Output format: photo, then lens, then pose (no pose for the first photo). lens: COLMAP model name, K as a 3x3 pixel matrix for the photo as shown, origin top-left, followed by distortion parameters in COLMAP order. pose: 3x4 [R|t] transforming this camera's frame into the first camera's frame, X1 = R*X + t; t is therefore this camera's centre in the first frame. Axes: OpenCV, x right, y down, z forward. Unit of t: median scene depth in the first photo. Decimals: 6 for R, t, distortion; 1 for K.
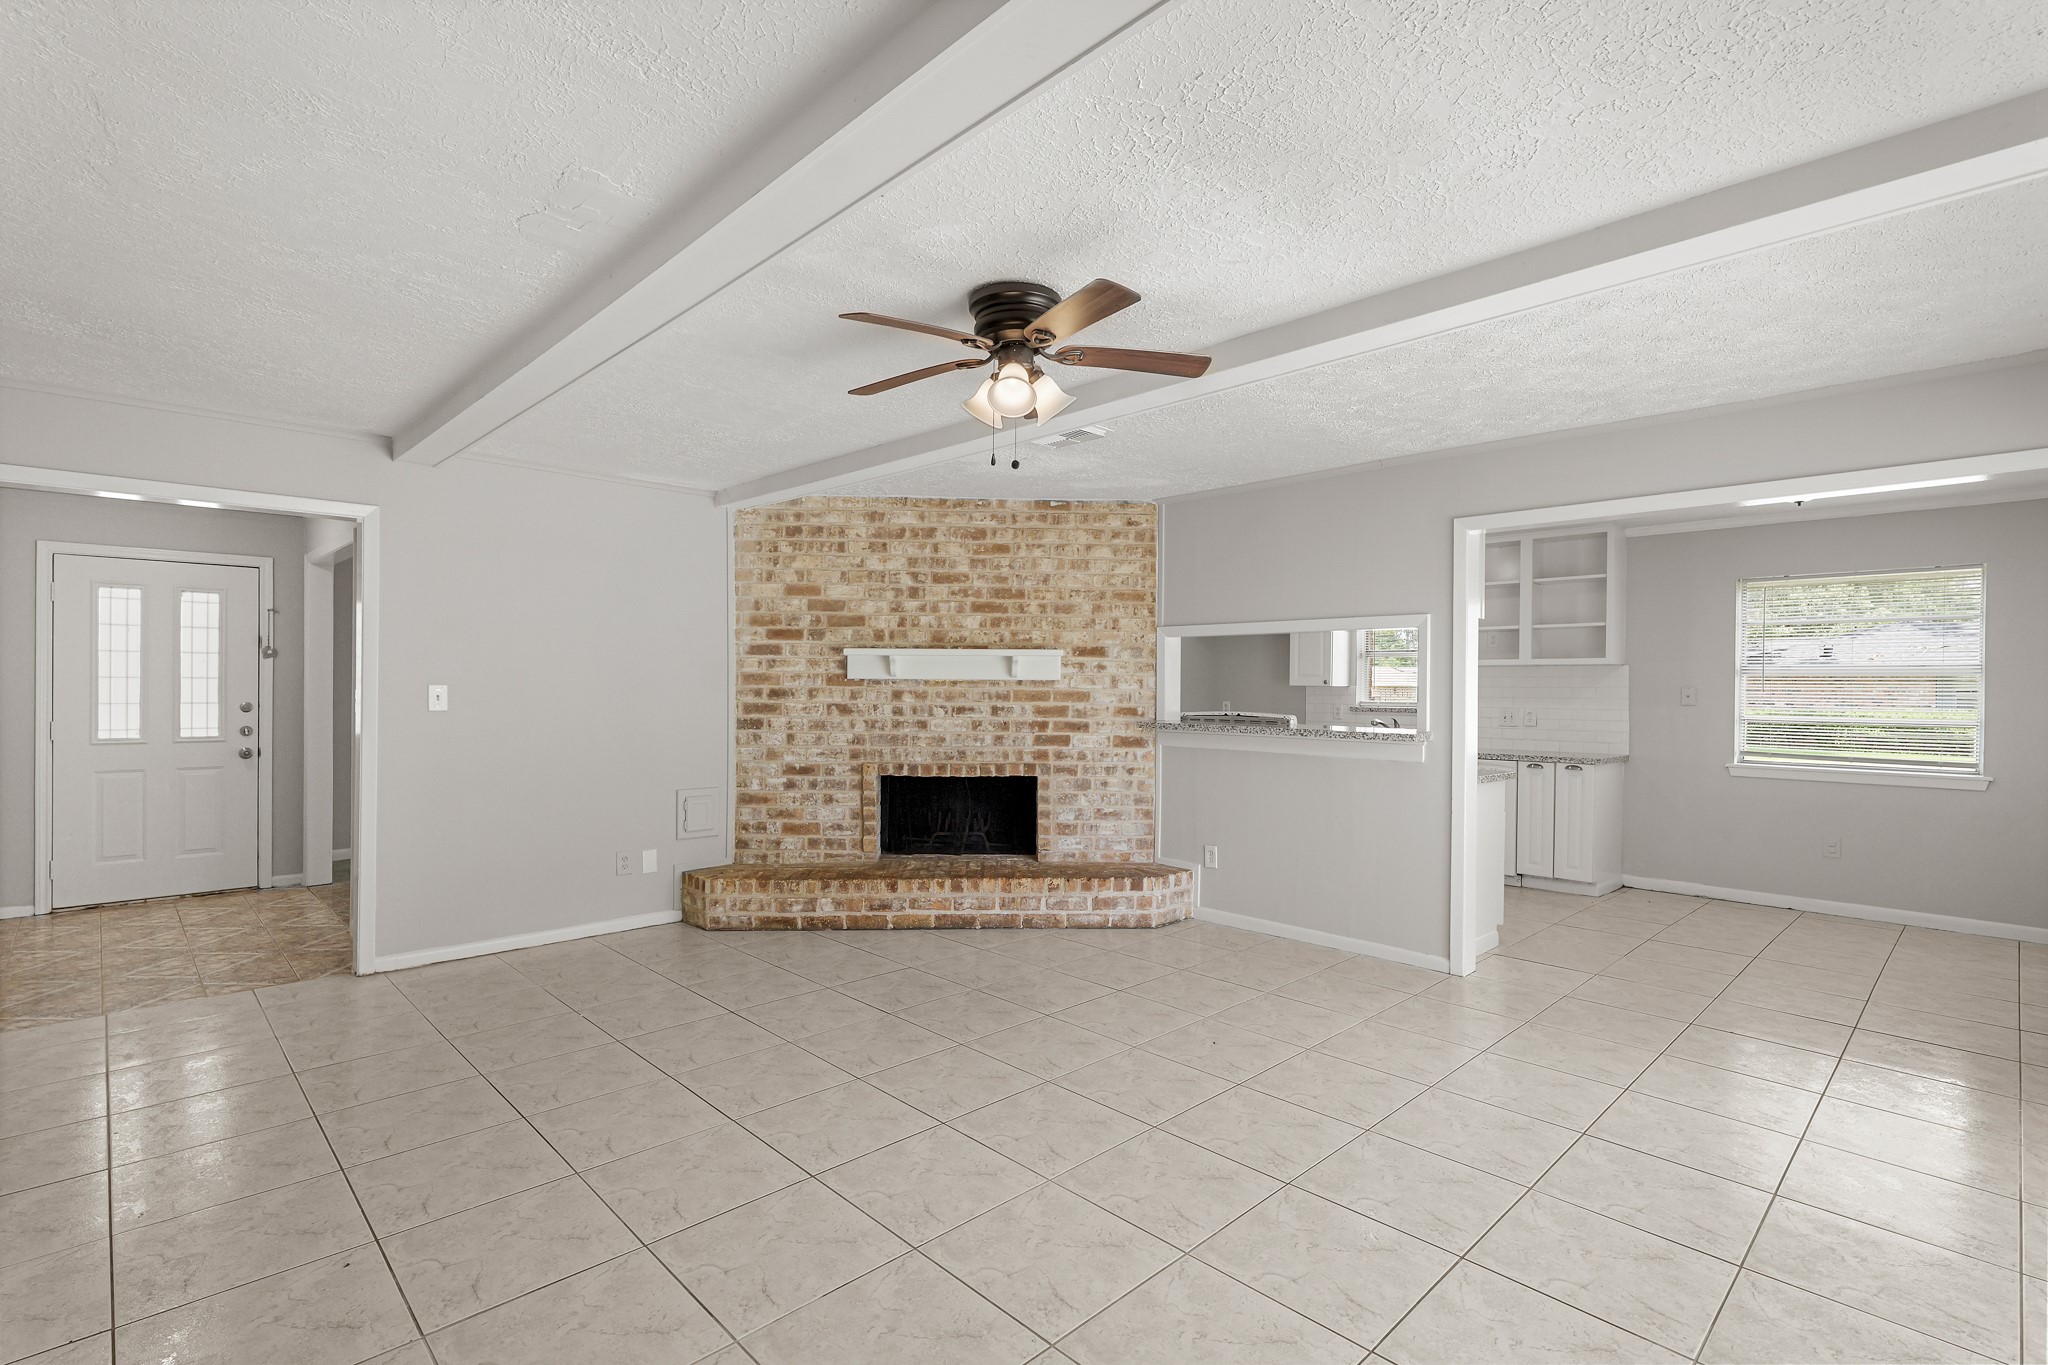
lens RADIAL K [[957.8, 0, 1027.4], [0, 957.8, 689.6], [0, 0, 1]] dist [0.006371, -0.000566]
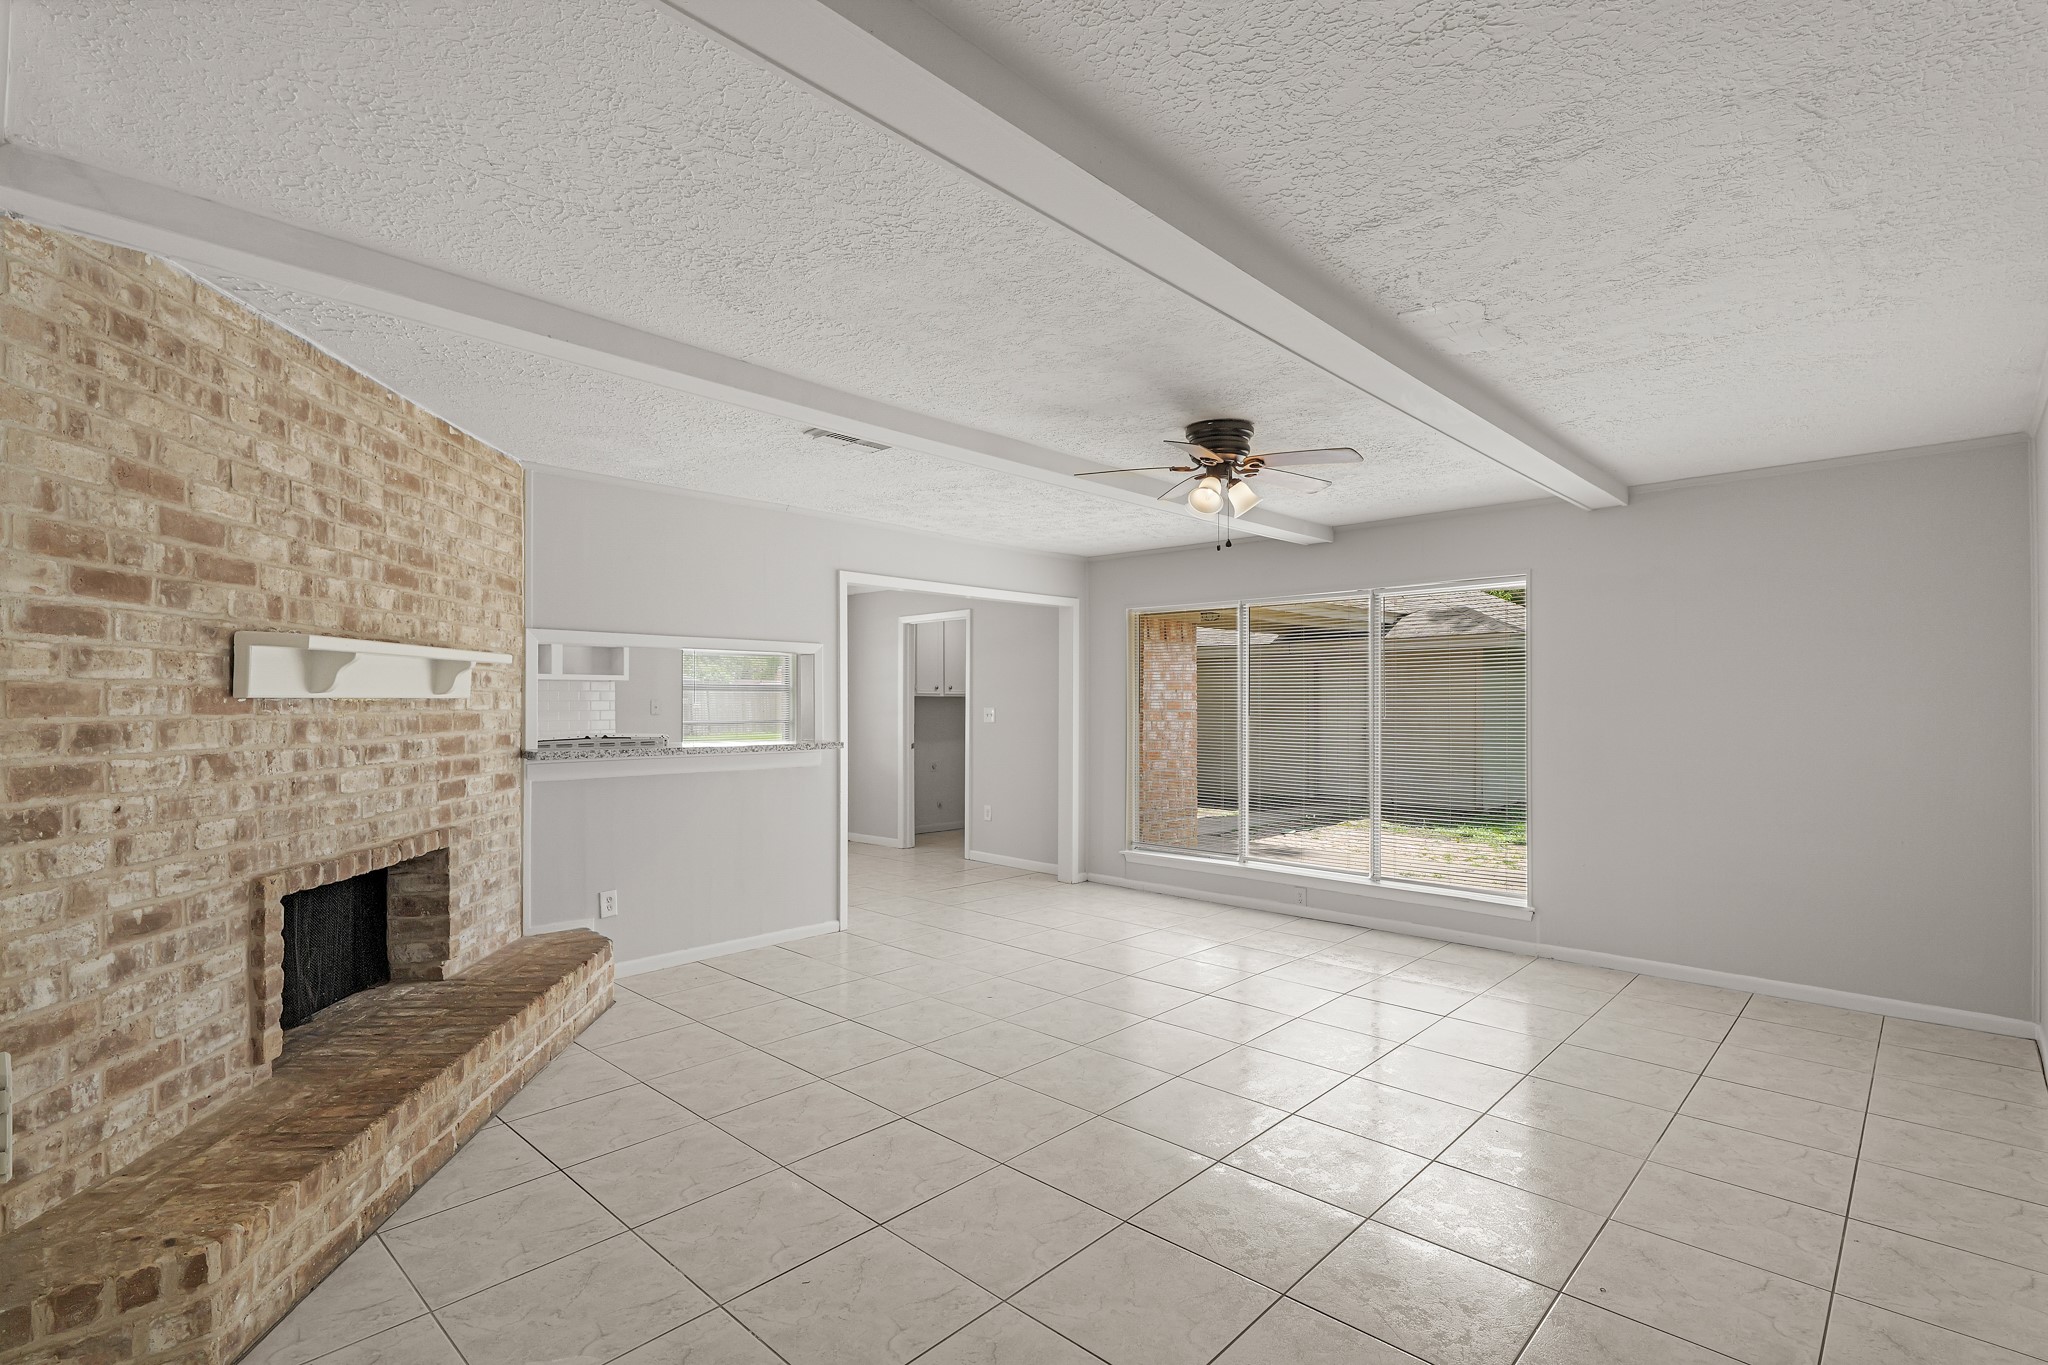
lens RADIAL K [[957.8, 0, 1021.2], [0, 957.8, 690.1], [0, 0, 1]] dist [0.006371, -0.000566]
pose [[-0.039671, 0.003118, 0.999208, -0.655388], [0.001455, 0.999994, -0.003063, -0.013017], [-0.999212, 0.001332, -0.039675, 0.641357]]
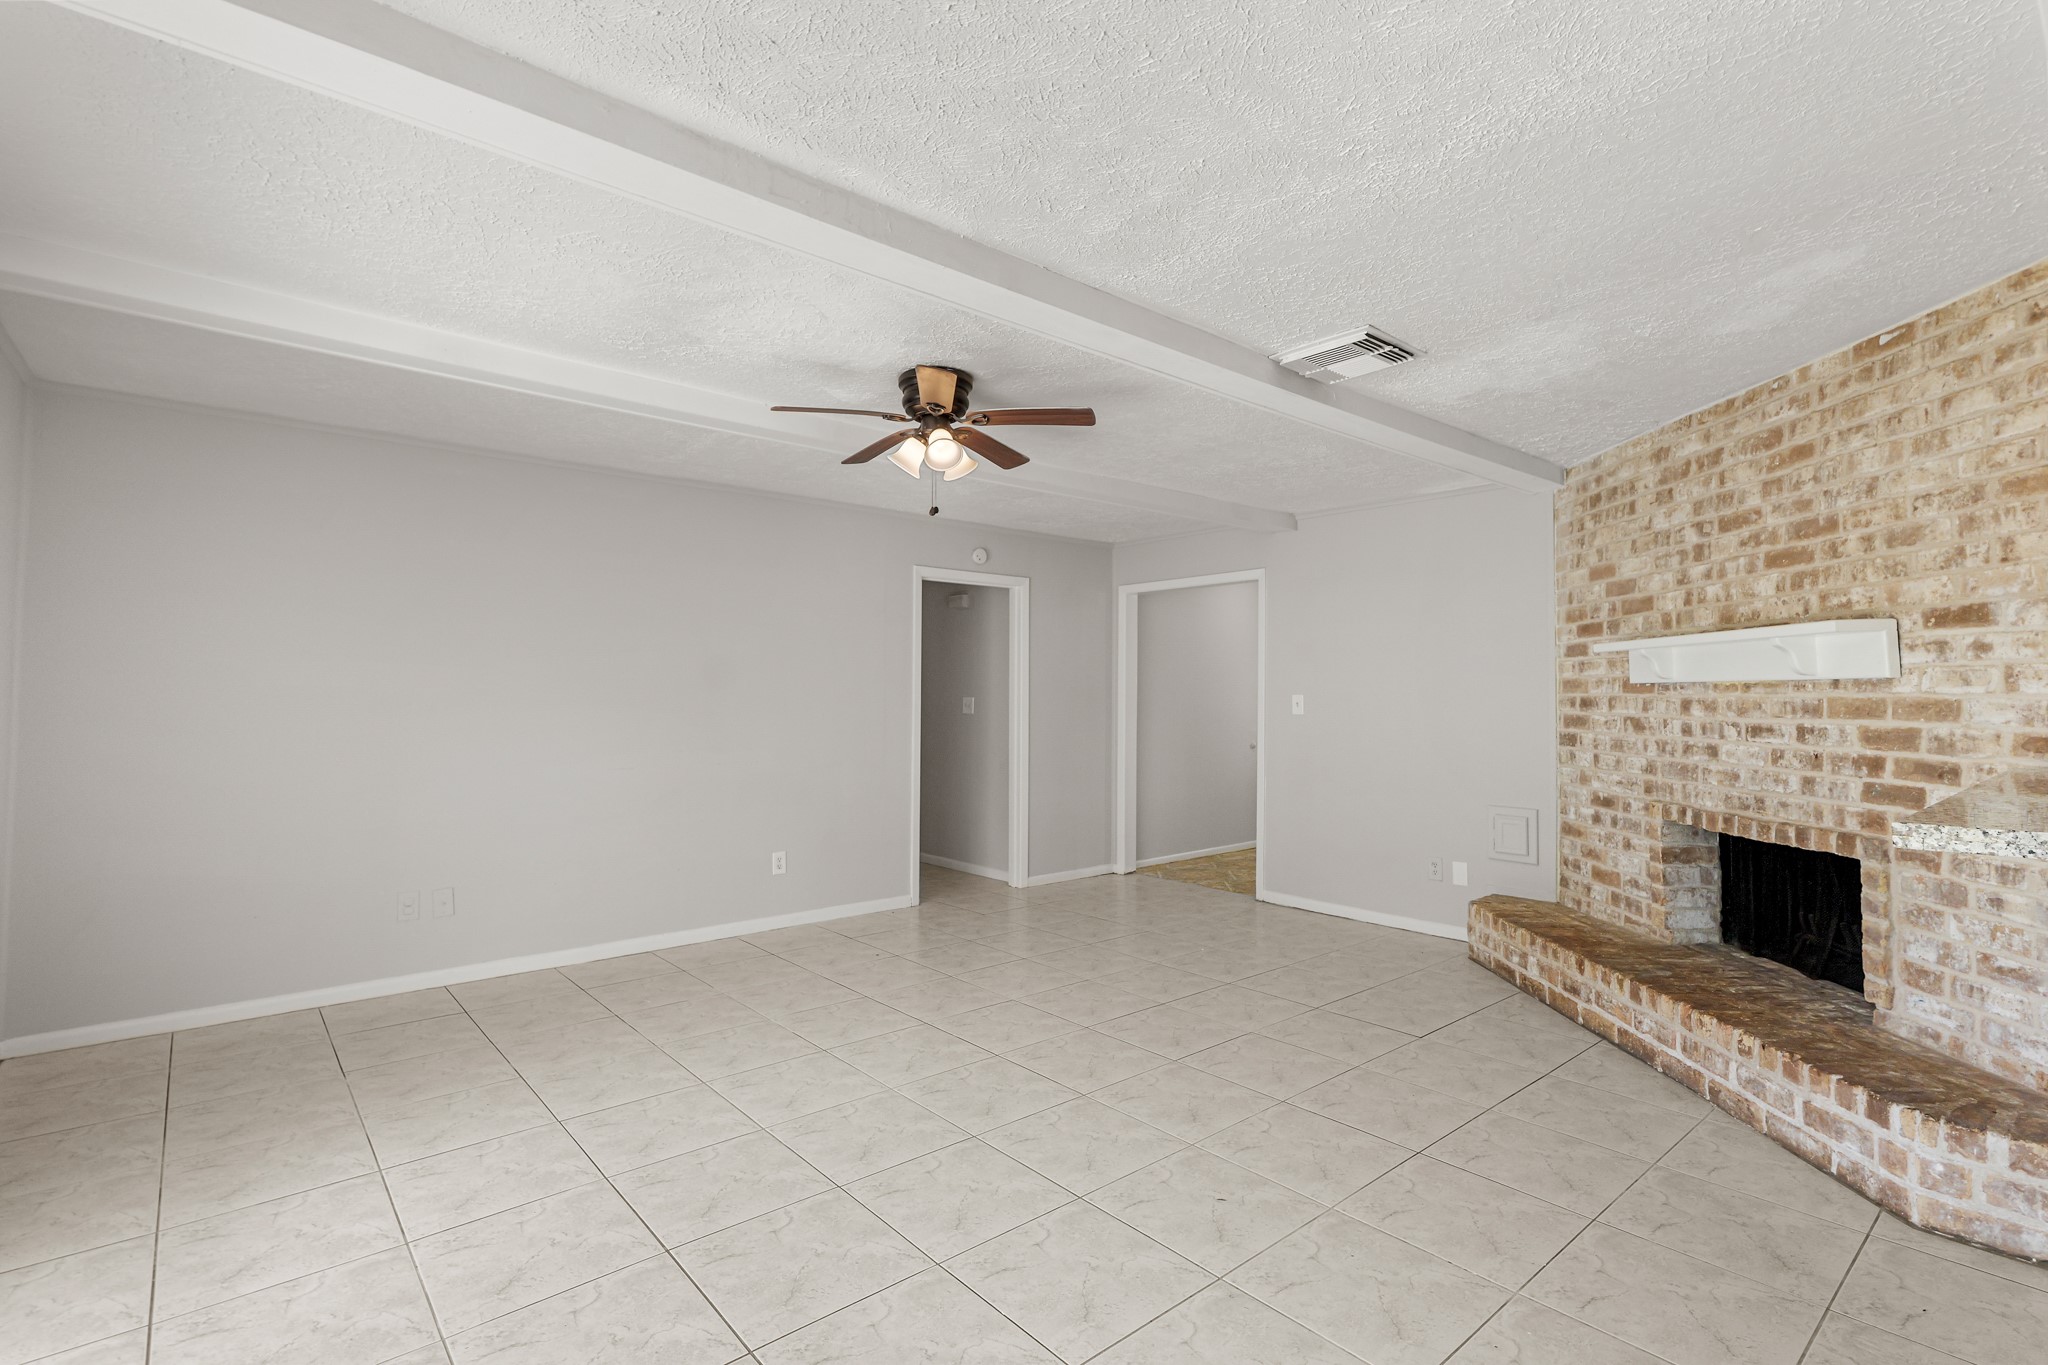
lens RADIAL K [[957.8, 0, 1021.9], [0, 957.8, 668.9], [0, 0, 1]] dist [0.006371, -0.000566]
pose [[-0.067640, -0.035297, -0.997085, 0.580173], [-0.005435, 0.999372, -0.035009, 0.005923], [0.997695, 0.003051, -0.067790, 0.574039]]
